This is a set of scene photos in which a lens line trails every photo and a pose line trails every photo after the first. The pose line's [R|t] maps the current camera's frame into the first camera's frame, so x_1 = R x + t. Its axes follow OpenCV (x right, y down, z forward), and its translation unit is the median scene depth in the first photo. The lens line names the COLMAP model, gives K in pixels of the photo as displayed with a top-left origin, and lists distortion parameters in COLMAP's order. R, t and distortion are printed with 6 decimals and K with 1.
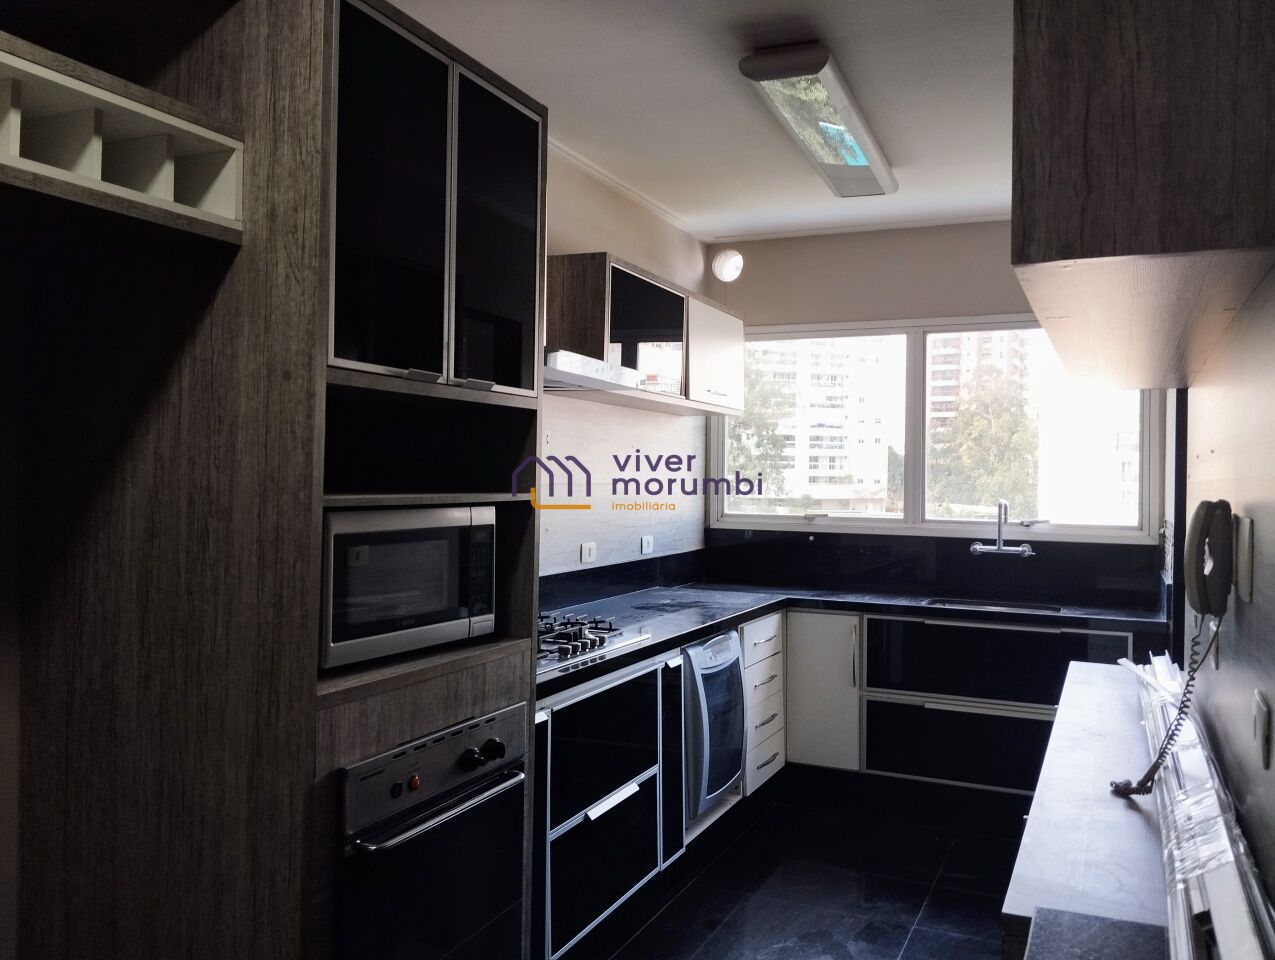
lens RADIAL K [[1051.1, 0, 641.4], [0, 1051.1, 477.7], [0, 0, 1]] dist [0.087553, -0.173865]
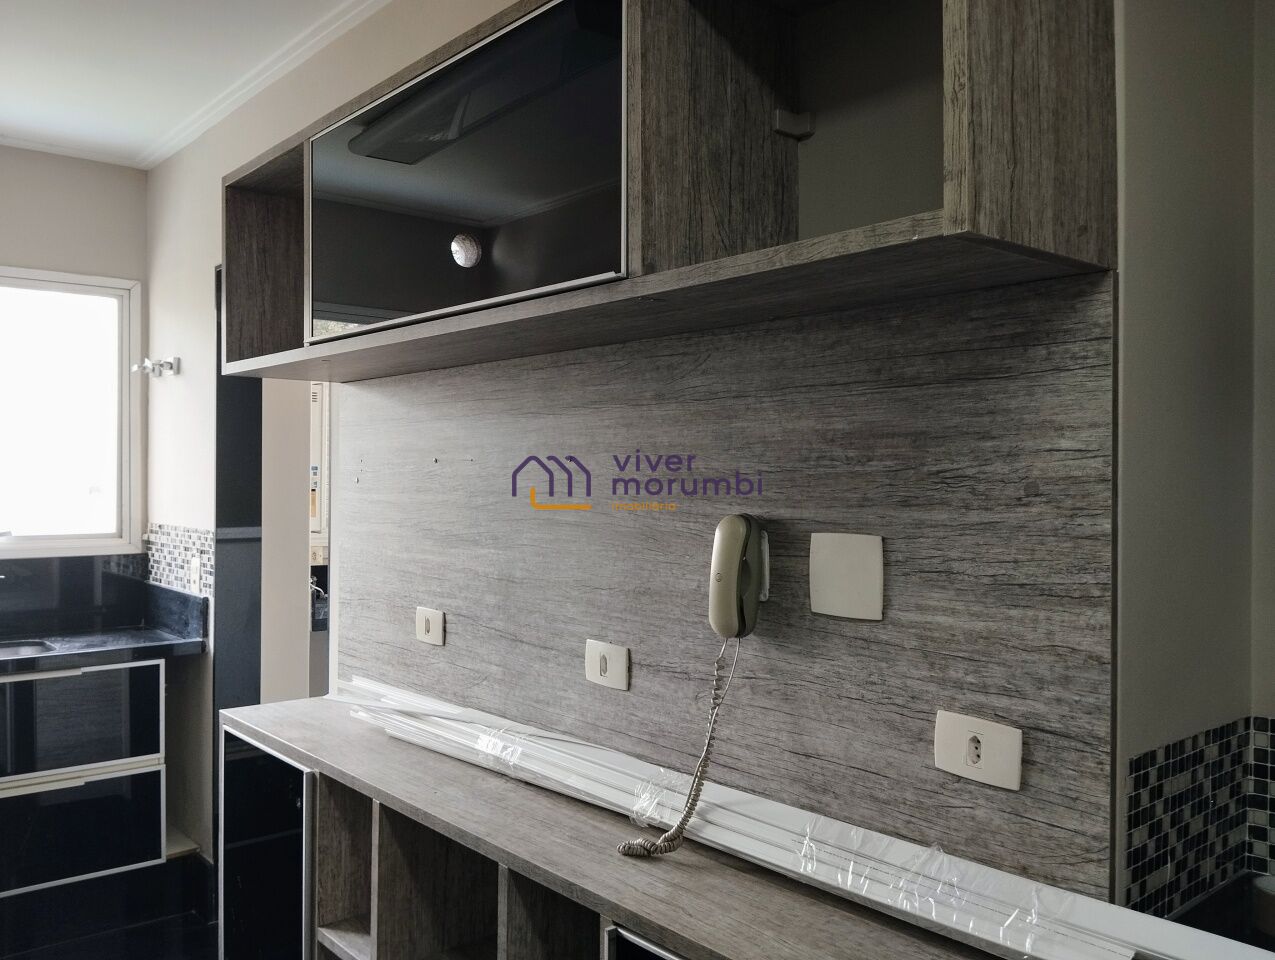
lens RADIAL K [[1051.1, 0, 641.4], [0, 1051.1, 477.7], [0, 0, 1]] dist [0.087553, -0.173865]
pose [[0.423818, -0.013748, 0.905643, -0.096011], [0.004137, 0.999904, 0.013243, -0.006510], [-0.905738, -0.001866, 0.423834, 0.184882]]
